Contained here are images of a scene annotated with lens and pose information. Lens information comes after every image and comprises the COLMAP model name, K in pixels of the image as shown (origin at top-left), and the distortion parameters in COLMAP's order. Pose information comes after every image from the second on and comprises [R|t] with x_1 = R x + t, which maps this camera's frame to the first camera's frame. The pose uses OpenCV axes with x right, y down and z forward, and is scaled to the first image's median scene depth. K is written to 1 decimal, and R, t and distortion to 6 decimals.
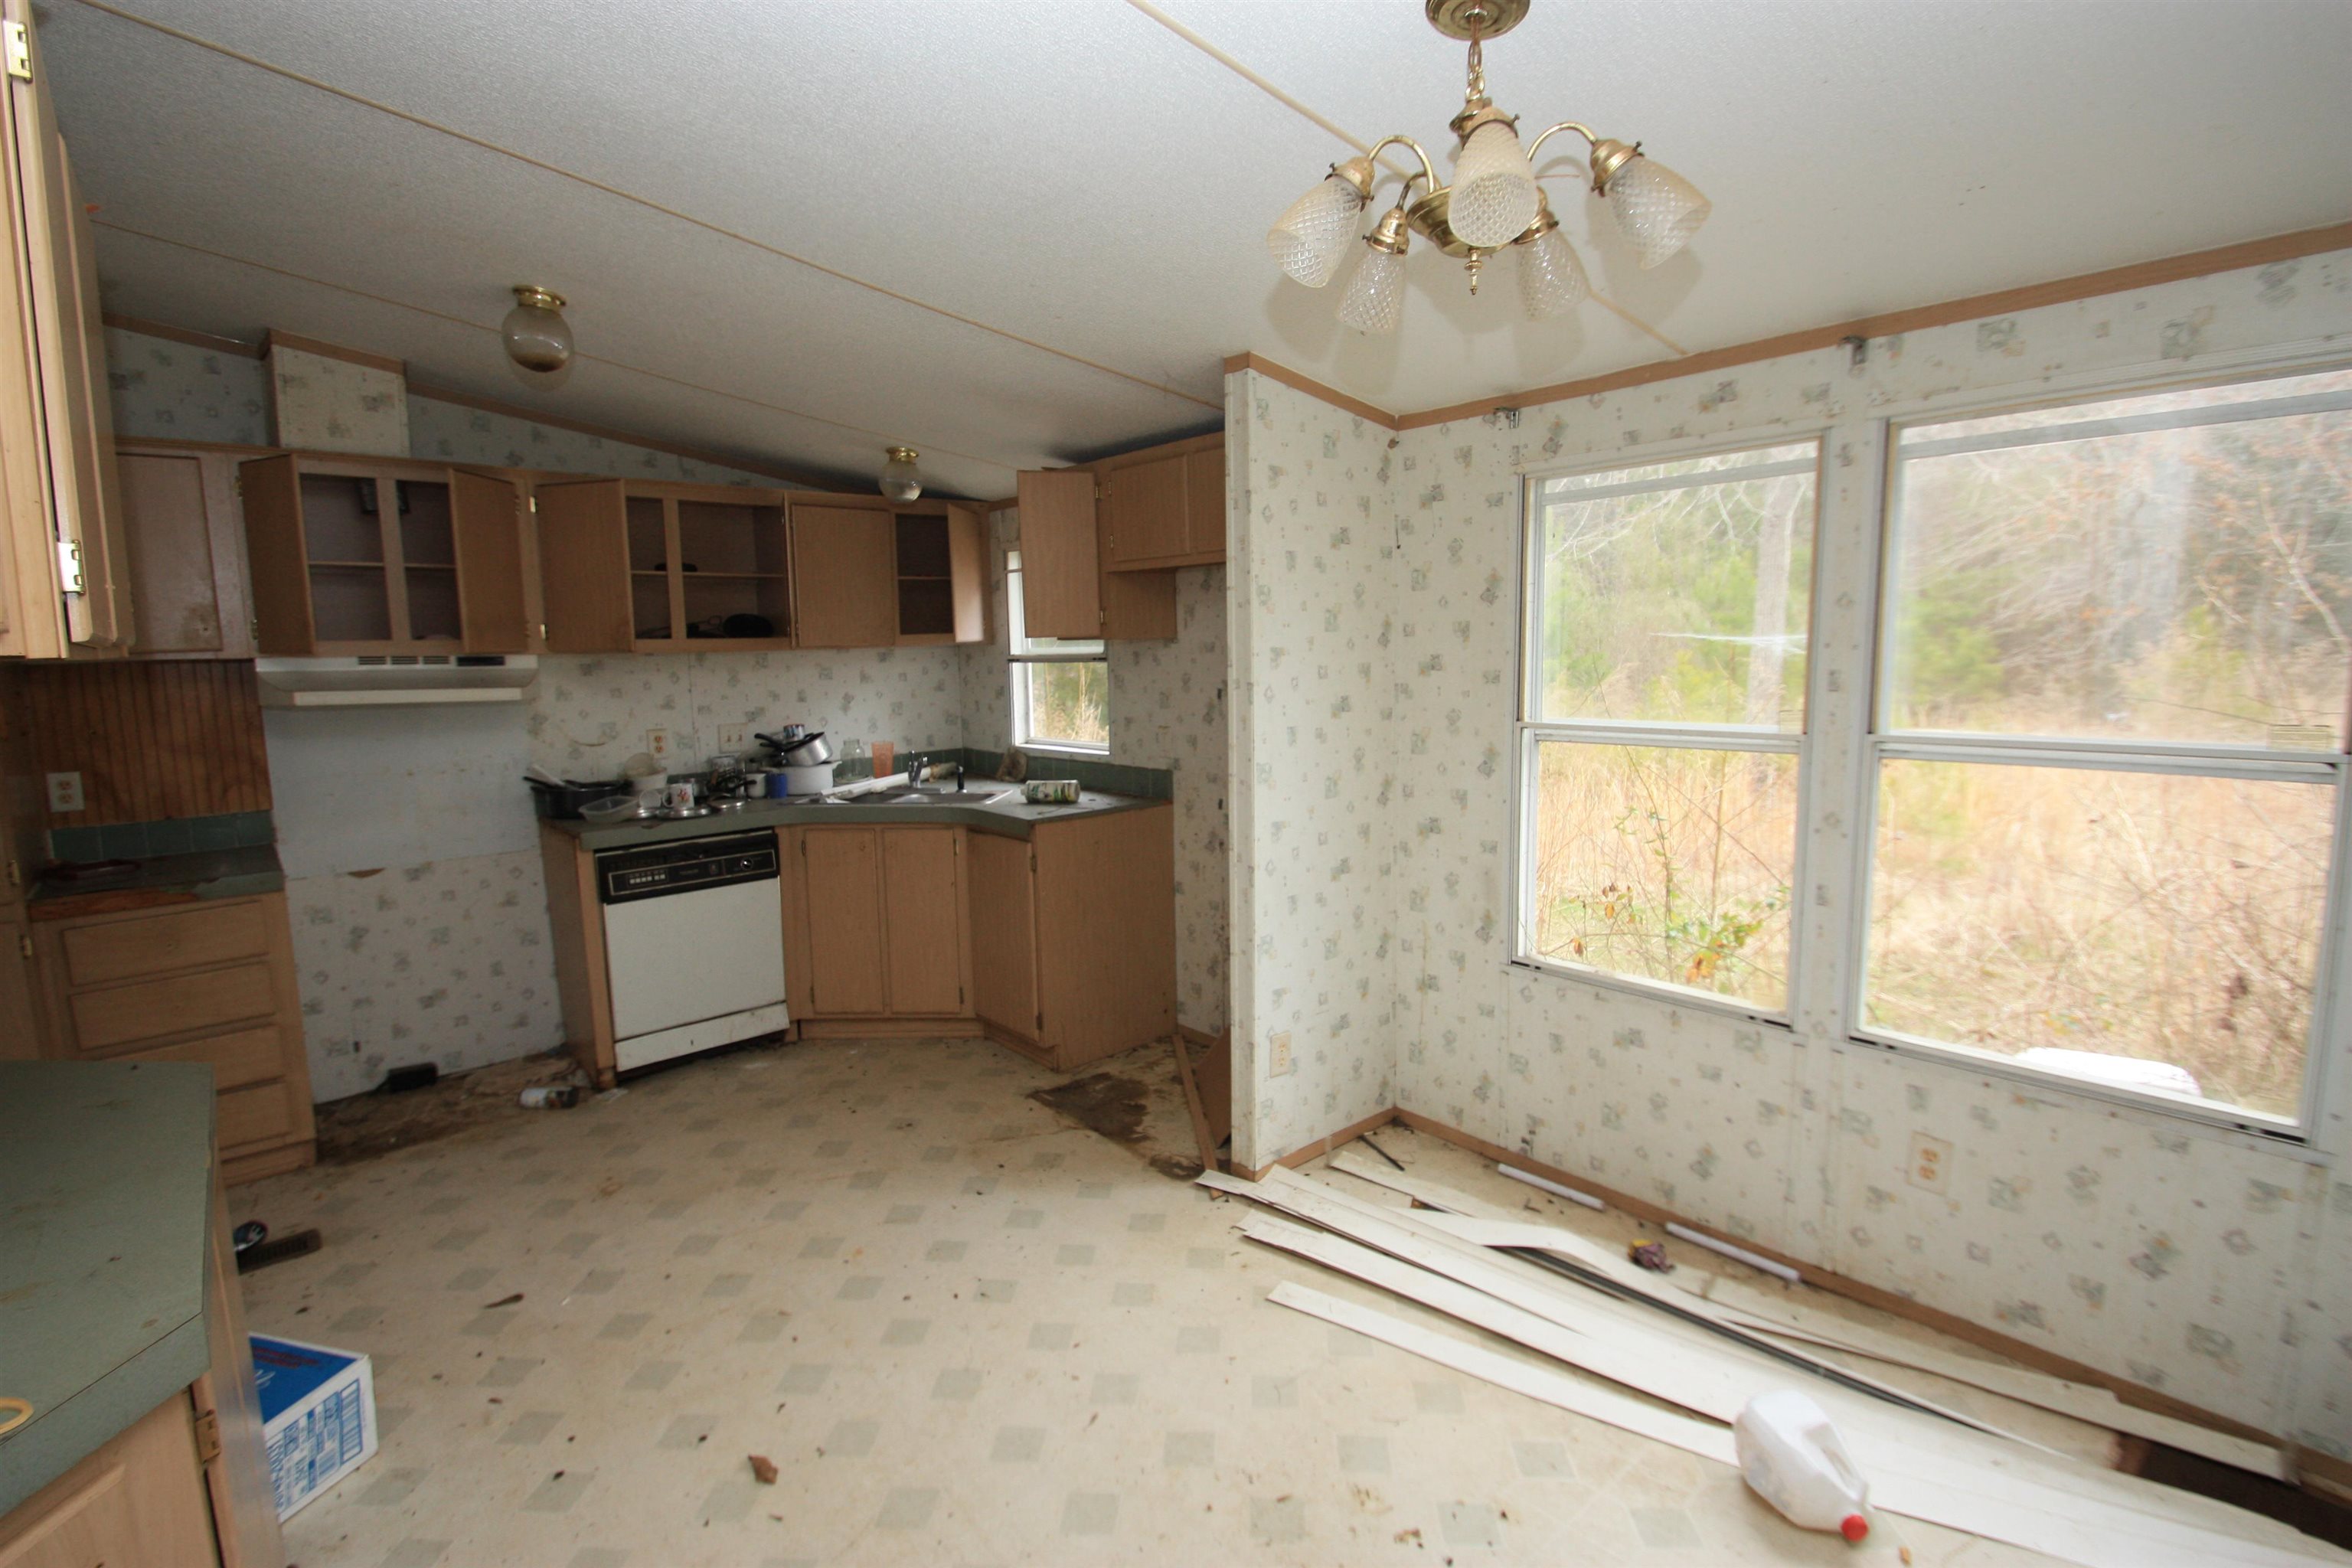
lens RADIAL K [[1101.9, 0, 1184.3], [0, 1101.9, 793.8], [0, 0, 1]] dist [-0.004553, -0.003216]
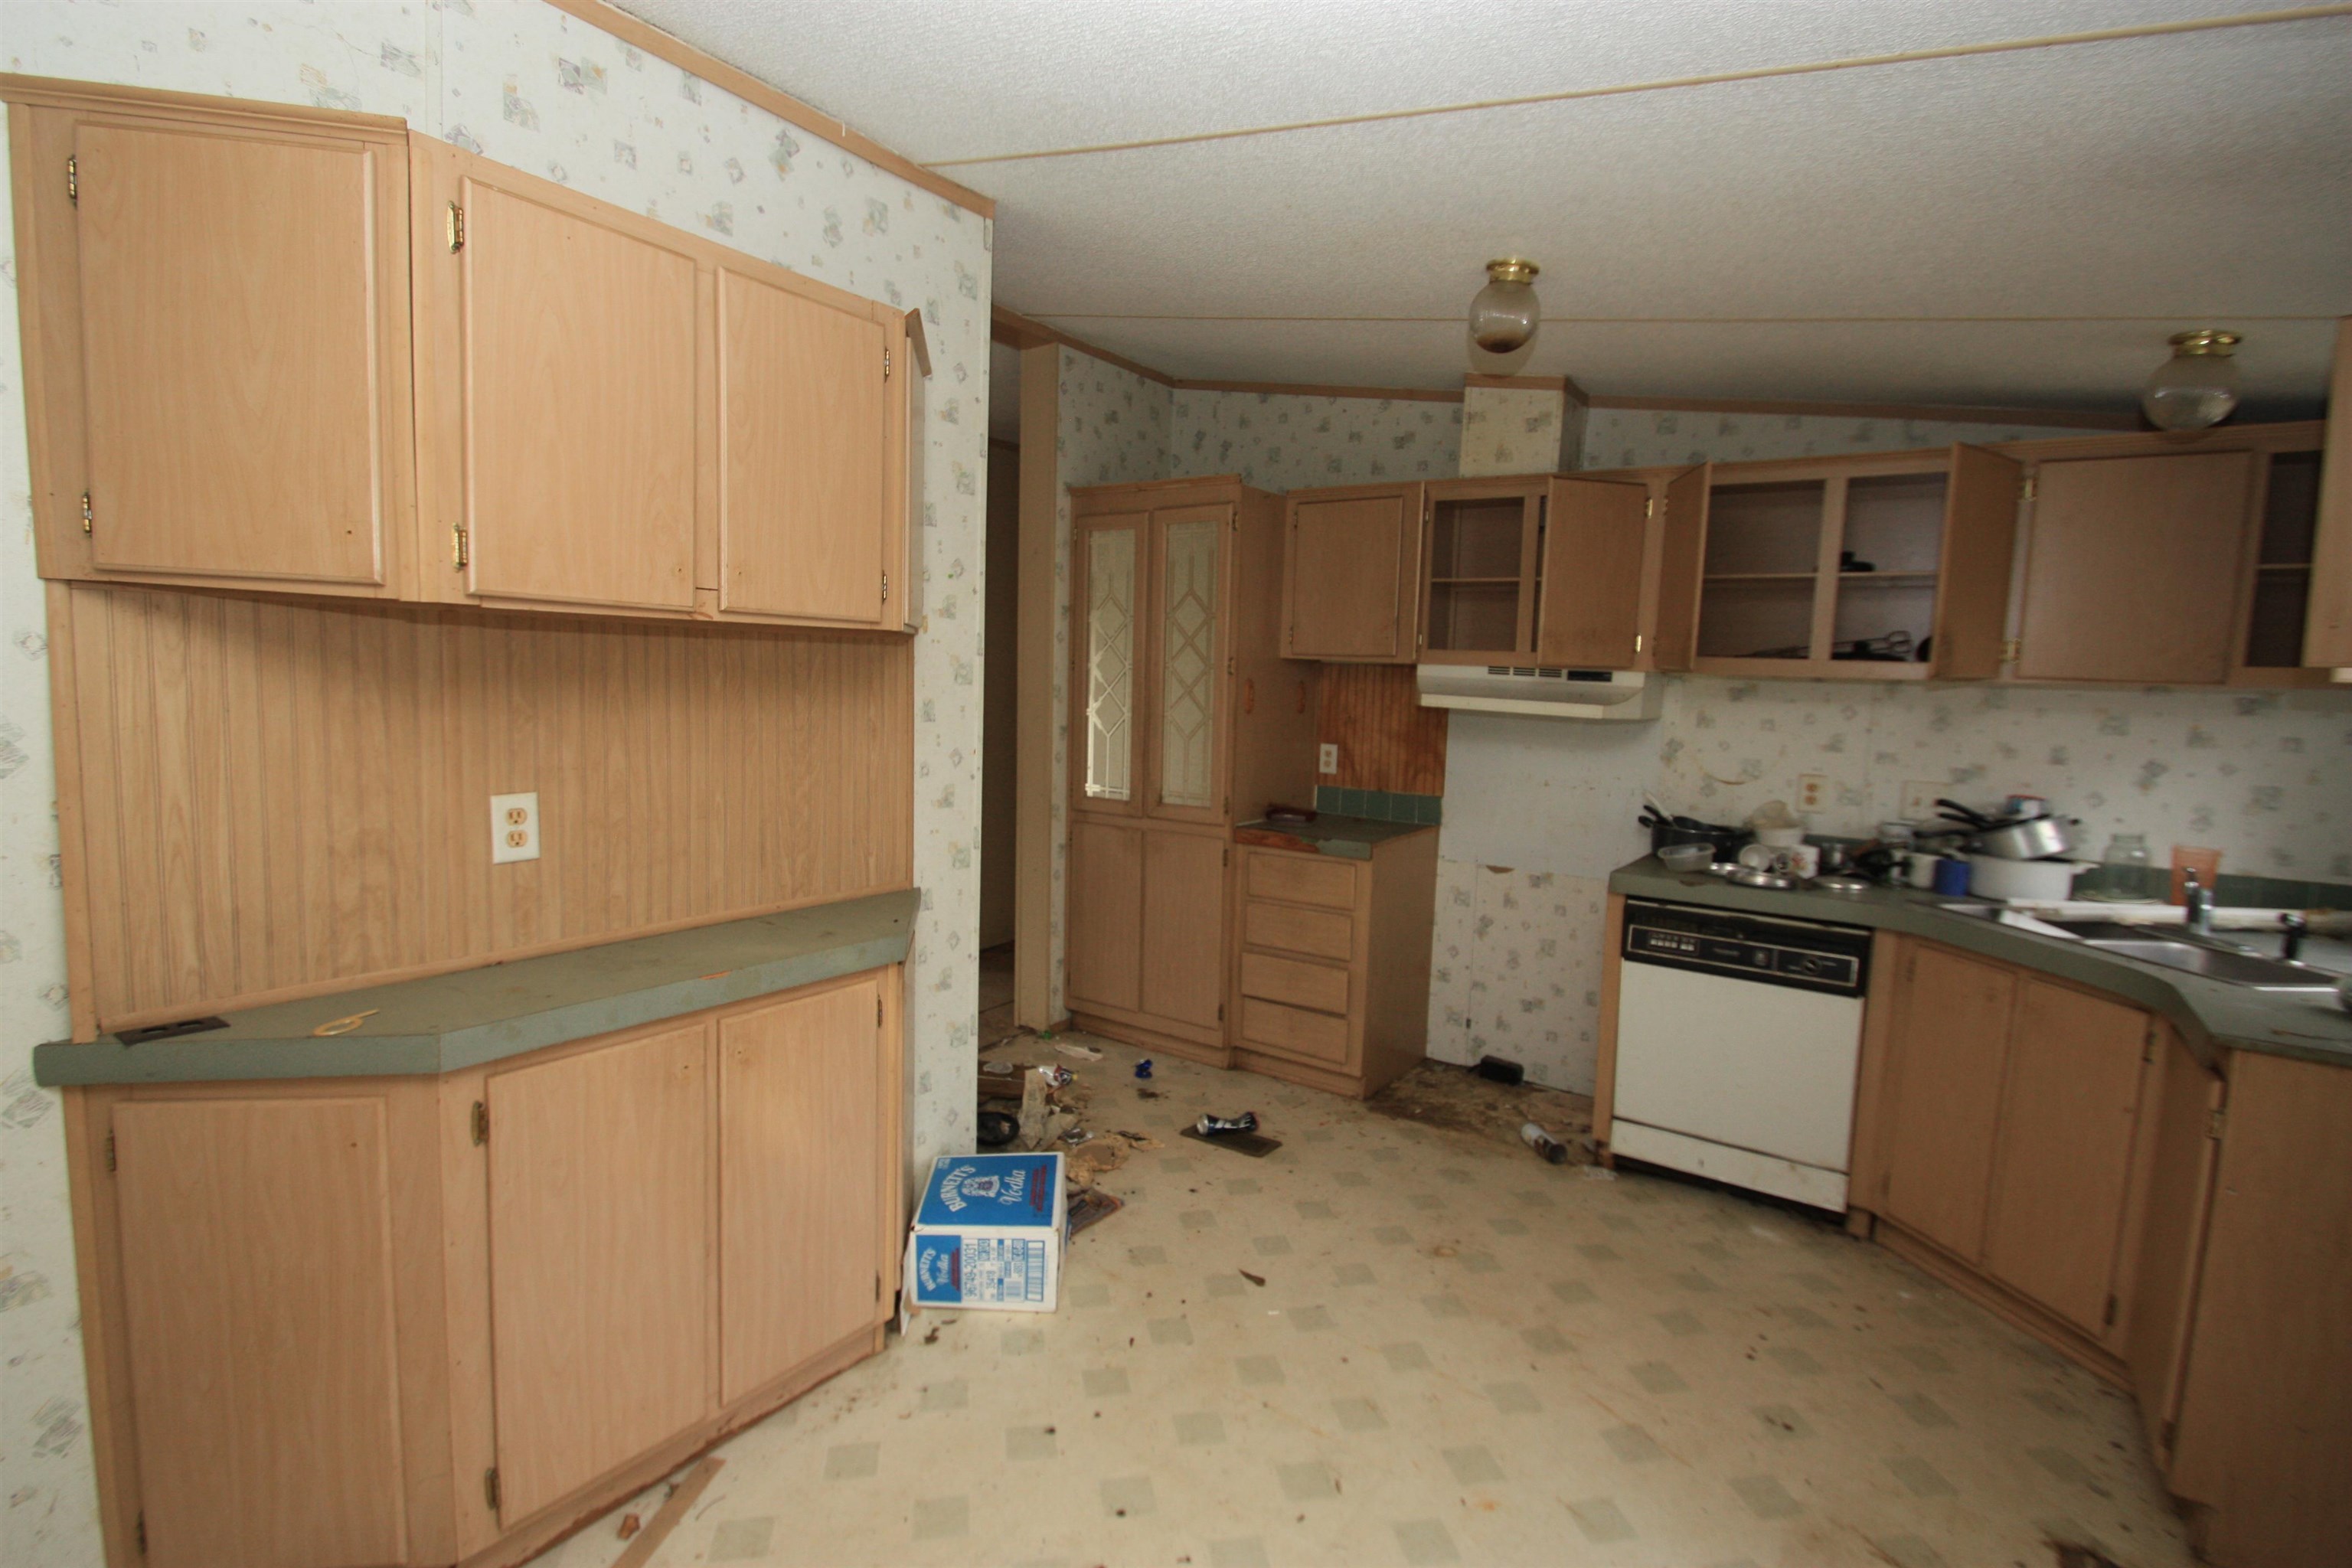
lens RADIAL K [[1101.9, 0, 1181.8], [0, 1101.9, 786.8], [0, 0, 1]] dist [-0.004553, -0.003216]
pose [[0.224564, 0.127568, -0.966073, 0.211660], [-0.170958, 0.981175, 0.089823, -0.050090], [0.959346, 0.144987, 0.242145, 0.428038]]
